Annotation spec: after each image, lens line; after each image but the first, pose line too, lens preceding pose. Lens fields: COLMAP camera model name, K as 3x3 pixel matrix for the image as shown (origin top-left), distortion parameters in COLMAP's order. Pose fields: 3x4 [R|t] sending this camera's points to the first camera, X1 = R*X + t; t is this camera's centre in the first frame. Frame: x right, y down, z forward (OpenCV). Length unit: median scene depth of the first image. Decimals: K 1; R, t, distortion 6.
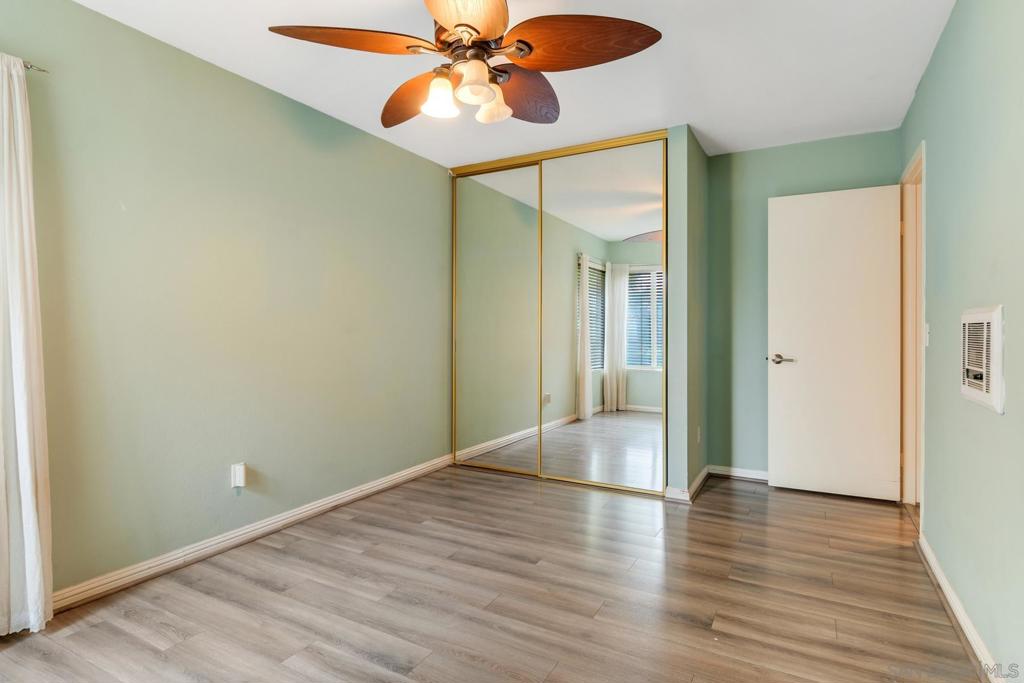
lens RADIAL K [[543.8, 0, 508.3], [0, 543.8, 340.9], [0, 0, 1]] dist [0.006221, -0.005285]
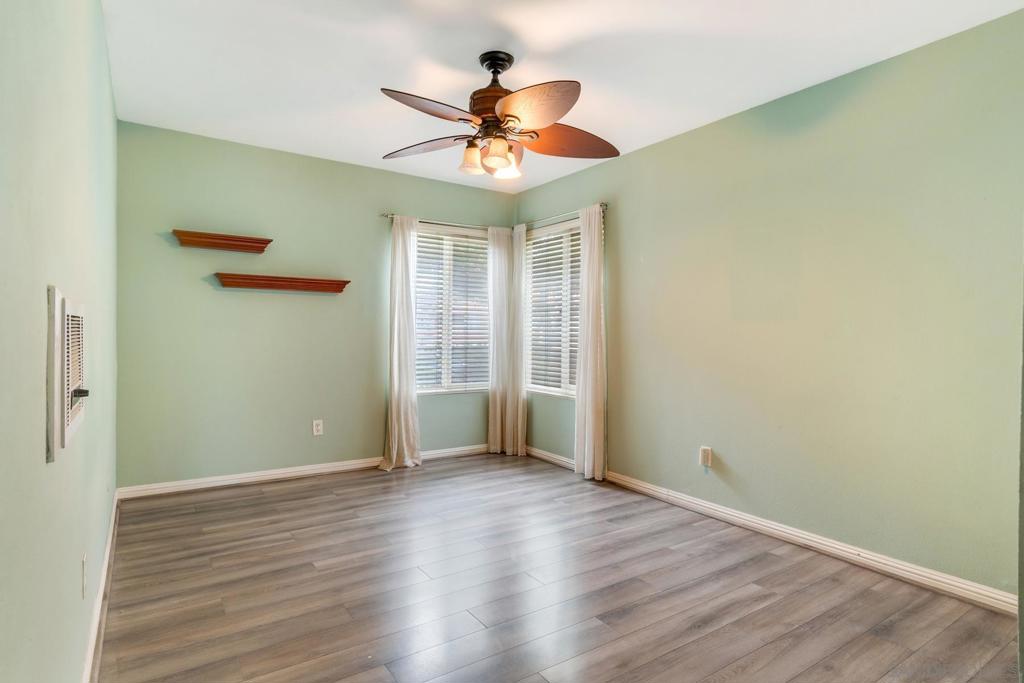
lens RADIAL K [[543.8, 0, 508.9], [0, 543.8, 339.2], [0, 0, 1]] dist [0.006221, -0.005285]
pose [[-0.457347, 0.002726, -0.889284, 0.742612], [-0.035728, 0.999132, 0.021437, -0.025999], [0.888570, 0.041576, -0.456853, 1.083605]]
